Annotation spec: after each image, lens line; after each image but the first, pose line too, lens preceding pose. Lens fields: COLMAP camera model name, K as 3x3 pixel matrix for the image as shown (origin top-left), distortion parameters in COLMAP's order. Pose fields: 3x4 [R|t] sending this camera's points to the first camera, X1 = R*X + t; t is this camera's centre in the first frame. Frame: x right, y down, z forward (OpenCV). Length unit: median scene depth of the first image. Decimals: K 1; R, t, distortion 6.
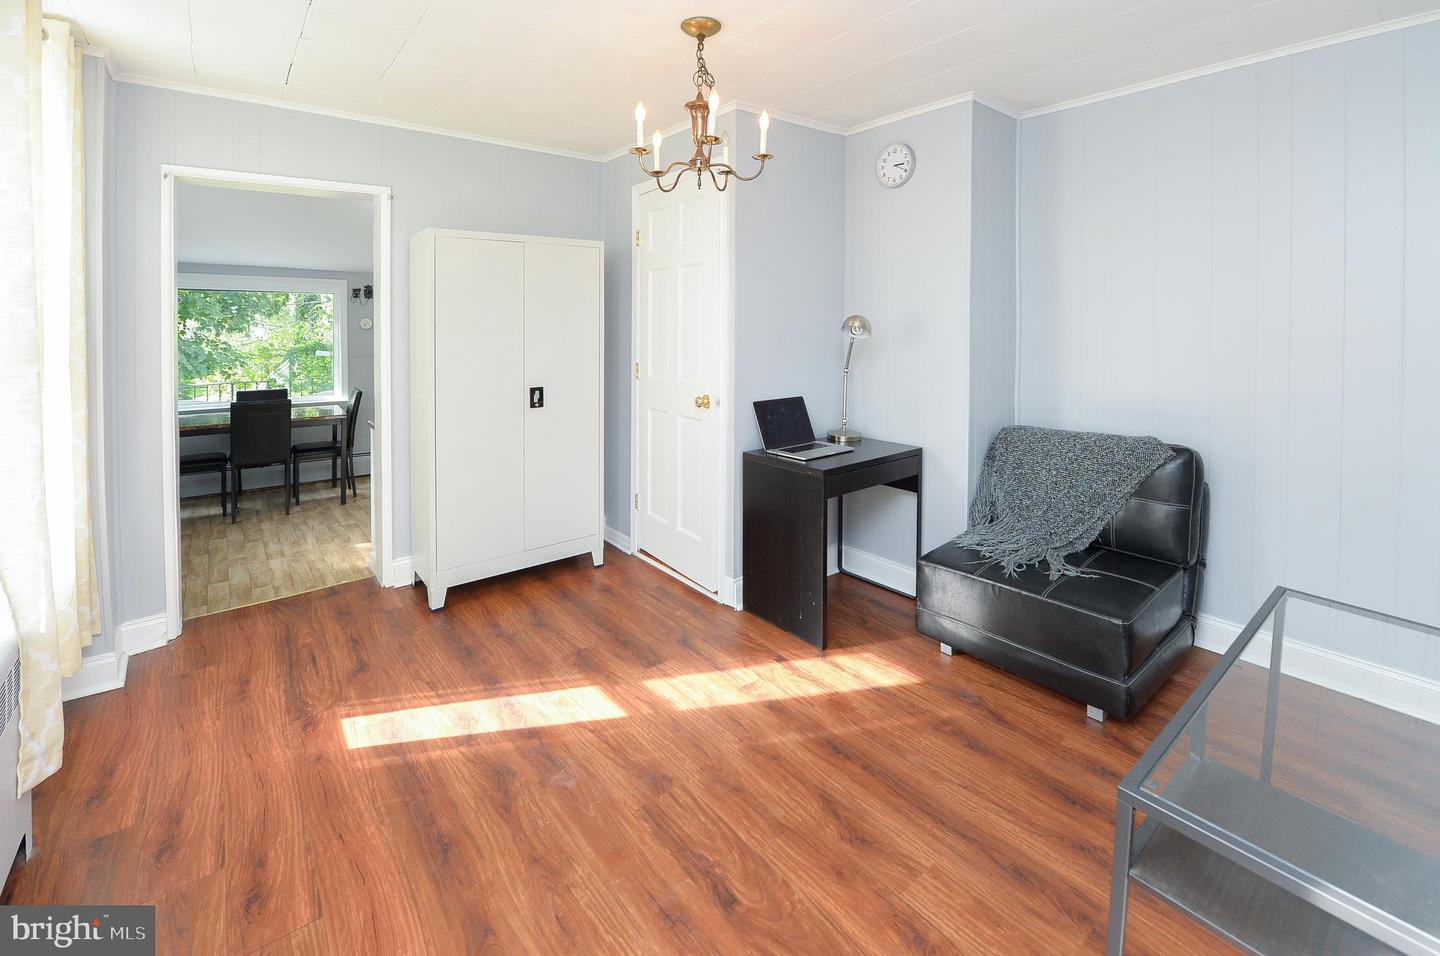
lens RADIAL K [[616.0, 0, 716.9], [0, 616.0, 469.9], [0, 0, 1]] dist [-0.001052, -0.000035]
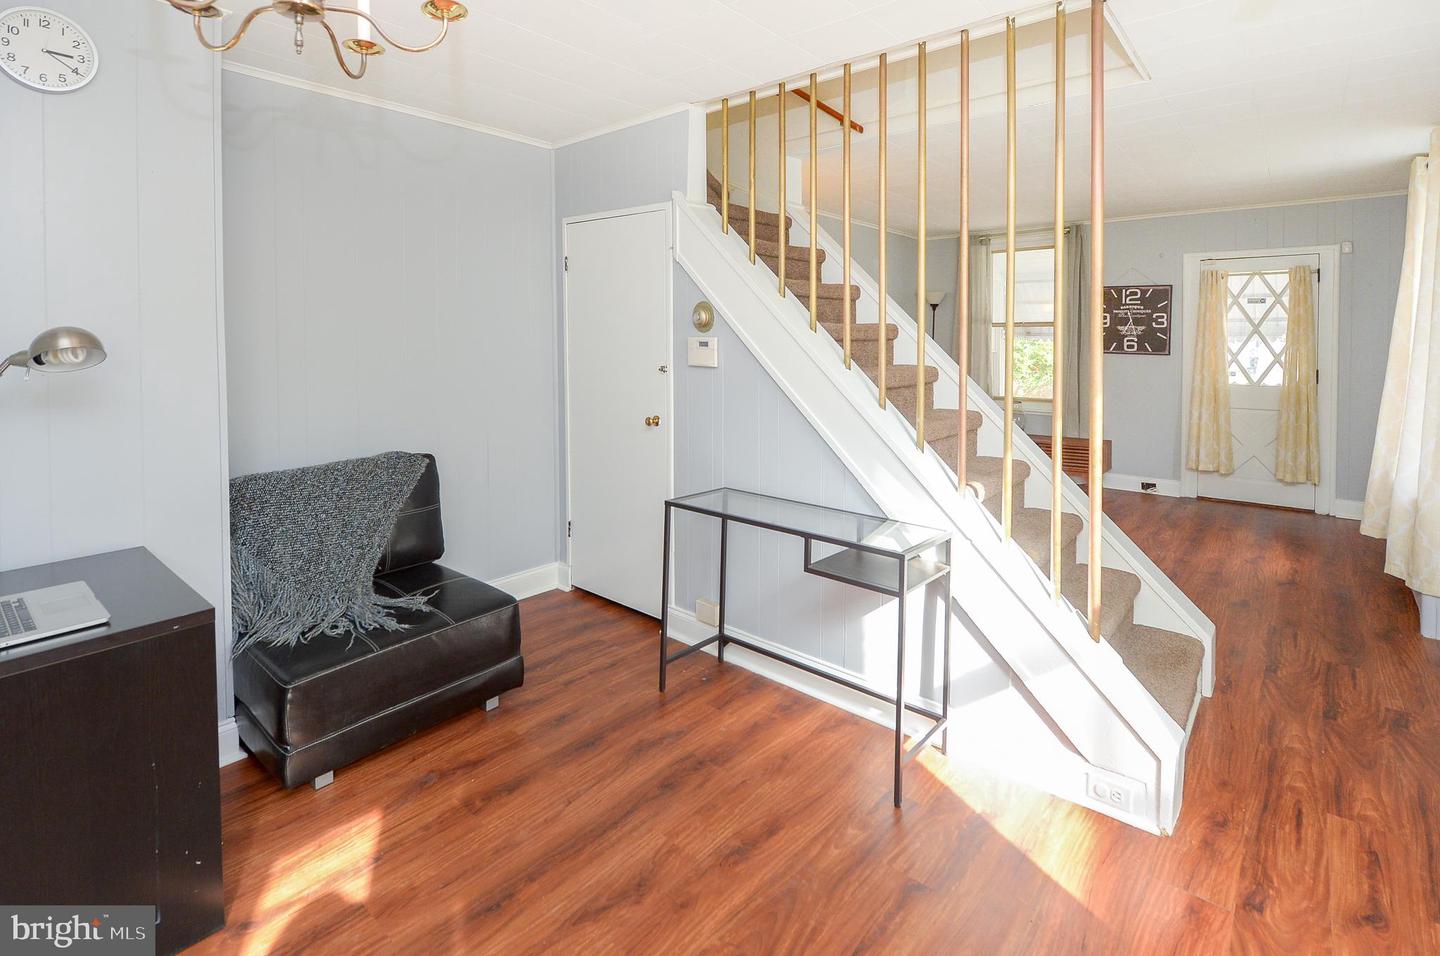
lens RADIAL K [[676.1, 0, 720.3], [0, 676.1, 500.5], [0, 0, 1]] dist [-0.000816, 0.000208]
pose [[-0.195441, -0.224873, 0.954586, -0.535236], [0.228962, 0.935996, 0.267371, -0.168009], [-0.953614, 0.270819, -0.131445, 0.707971]]
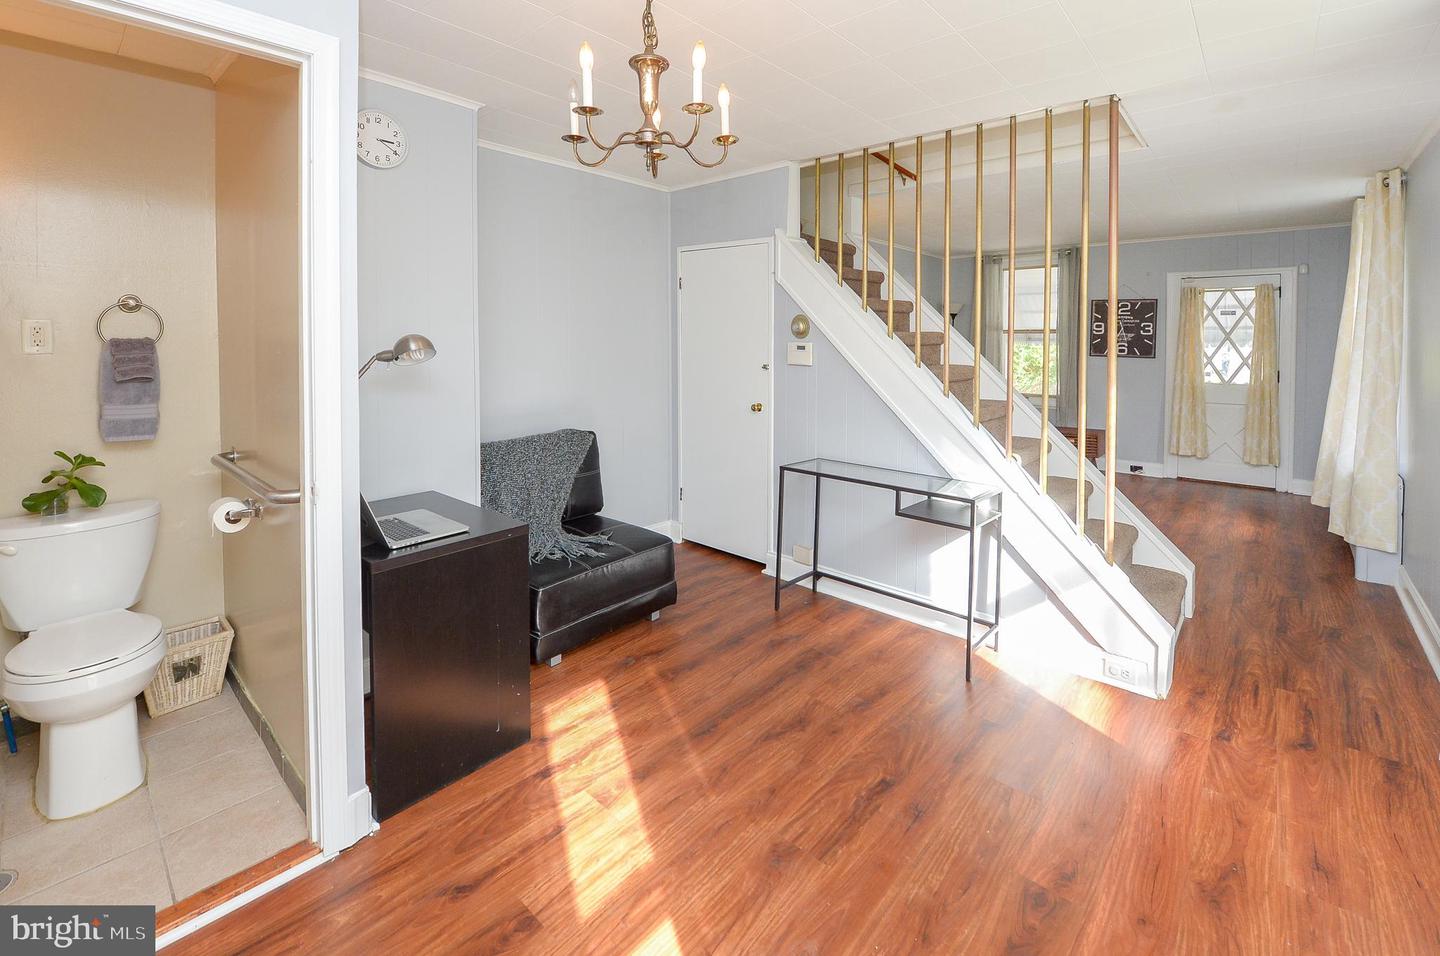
lens RADIAL K [[624.2, 0, 729.4], [0, 624.2, 492.1], [0, 0, 1]] dist [-0.002546, -0.000121]
pose [[-0.191617, -0.228080, 0.954601, -0.782709], [0.224976, 0.936519, 0.268919, -0.239579], [-0.955337, 0.266292, -0.128140, 0.985732]]
